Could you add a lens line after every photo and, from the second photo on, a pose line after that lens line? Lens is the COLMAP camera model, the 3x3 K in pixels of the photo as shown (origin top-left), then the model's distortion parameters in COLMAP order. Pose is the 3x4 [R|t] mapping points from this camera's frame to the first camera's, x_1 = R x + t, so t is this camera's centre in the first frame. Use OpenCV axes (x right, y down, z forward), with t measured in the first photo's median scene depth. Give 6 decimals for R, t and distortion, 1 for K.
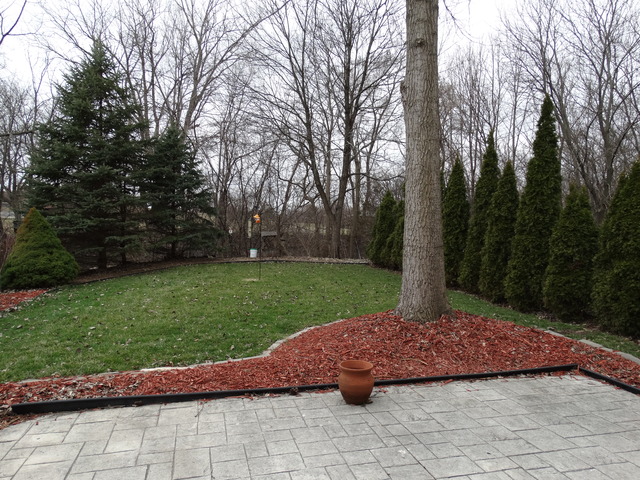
lens RADIAL K [[454.0, 0, 320.0], [0, 454.0, 240.0], [0, 0, 1]] dist [0.007896, 0.003016]
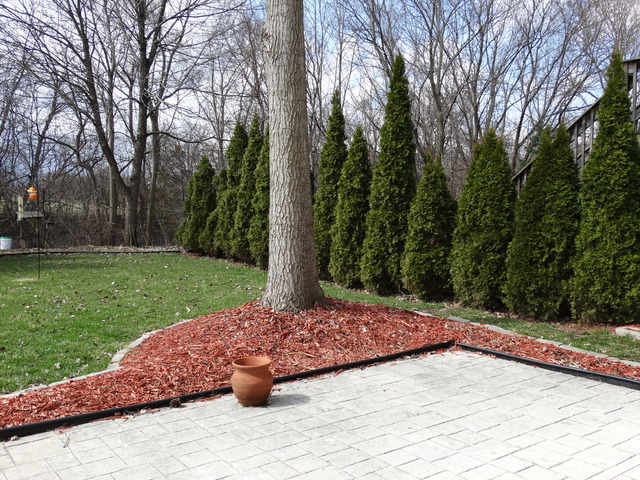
lens RADIAL K [[592.2, 0, 320.0], [0, 592.2, 240.0], [0, 0, 1]] dist [0.013673, 0.004191]
pose [[0.929695, -0.035498, 0.366615, -0.098541], [0.023334, 0.999022, 0.037559, 0.002211], [-0.367589, -0.026364, 0.929614, -0.043278]]
